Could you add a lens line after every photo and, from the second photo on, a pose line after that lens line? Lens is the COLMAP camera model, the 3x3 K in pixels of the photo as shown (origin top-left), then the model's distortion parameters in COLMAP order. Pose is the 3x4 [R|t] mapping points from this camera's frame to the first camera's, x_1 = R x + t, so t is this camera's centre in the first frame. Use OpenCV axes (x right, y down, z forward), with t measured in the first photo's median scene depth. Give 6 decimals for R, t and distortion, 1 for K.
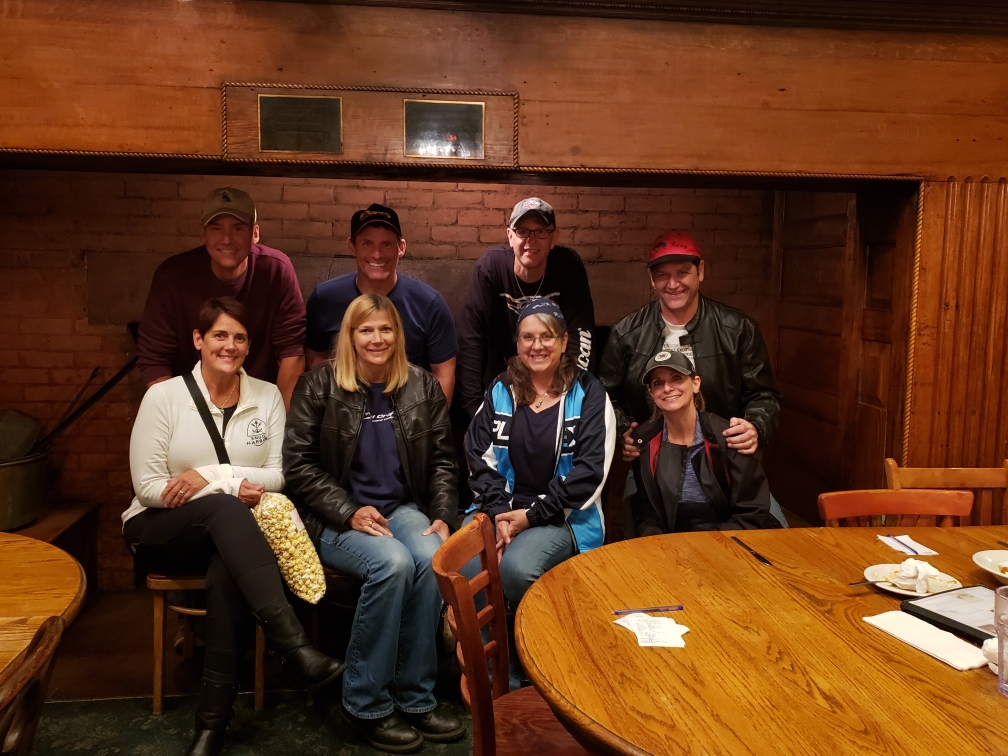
lens RADIAL K [[952.0, 0, 476.3], [0, 952.0, 395.8], [0, 0, 1]] dist [-0.012192, 0.069827]
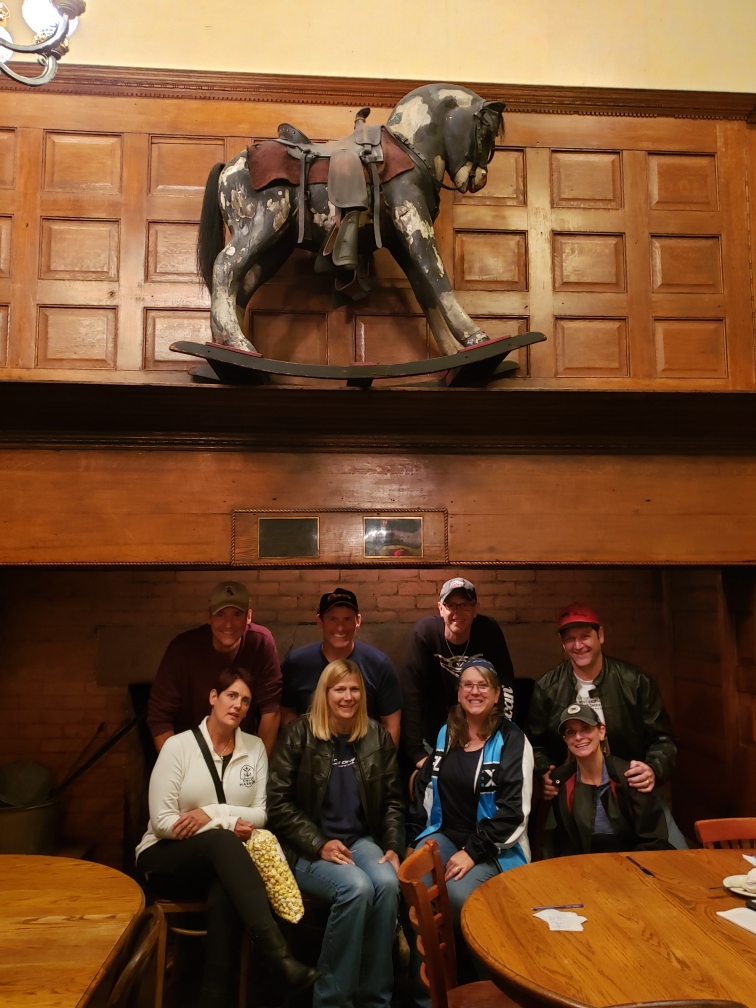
lens RADIAL K [[953.5, 0, 381.3], [0, 953.5, 499.6], [0, 0, 1]] dist [0.071740, -0.134373]
pose [[0.999621, -0.018752, -0.020172, -0.021881], [0.013371, 0.970722, -0.239833, -0.010073], [0.024079, 0.239473, 0.970604, -0.310290]]
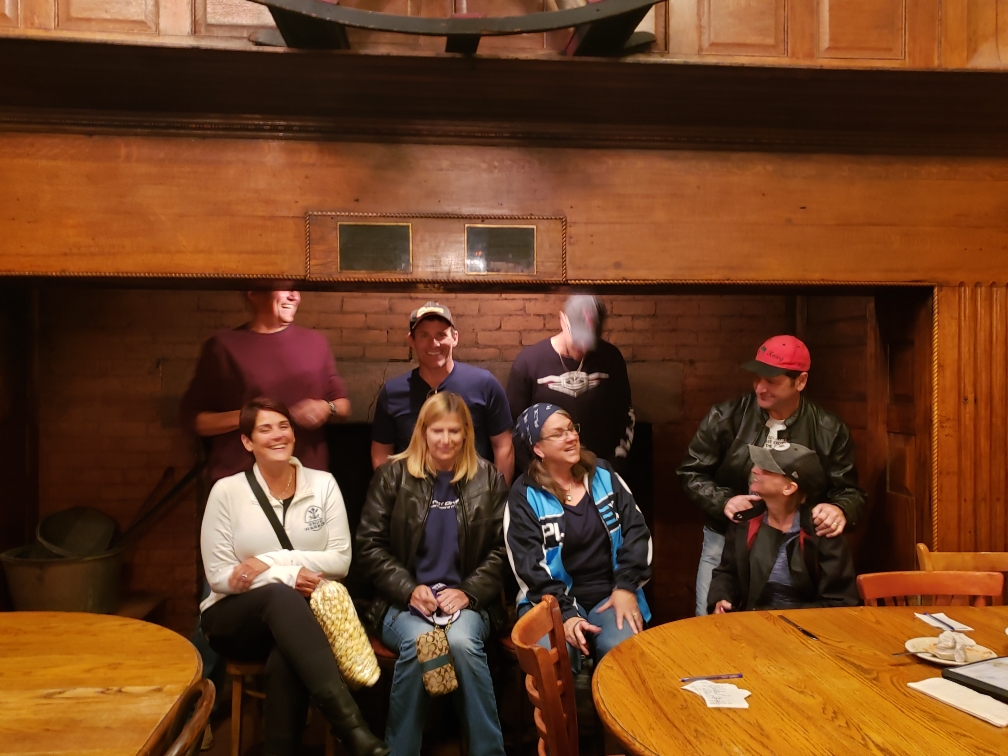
lens RADIAL K [[952.0, 0, 476.3], [0, 952.0, 395.8], [0, 0, 1]] dist [-0.012192, 0.069827]
pose [[0.999744, -0.013604, -0.018087, -0.043490], [0.011673, 0.994627, -0.102863, 0.005814], [0.019389, 0.102626, 0.994531, -0.090453]]
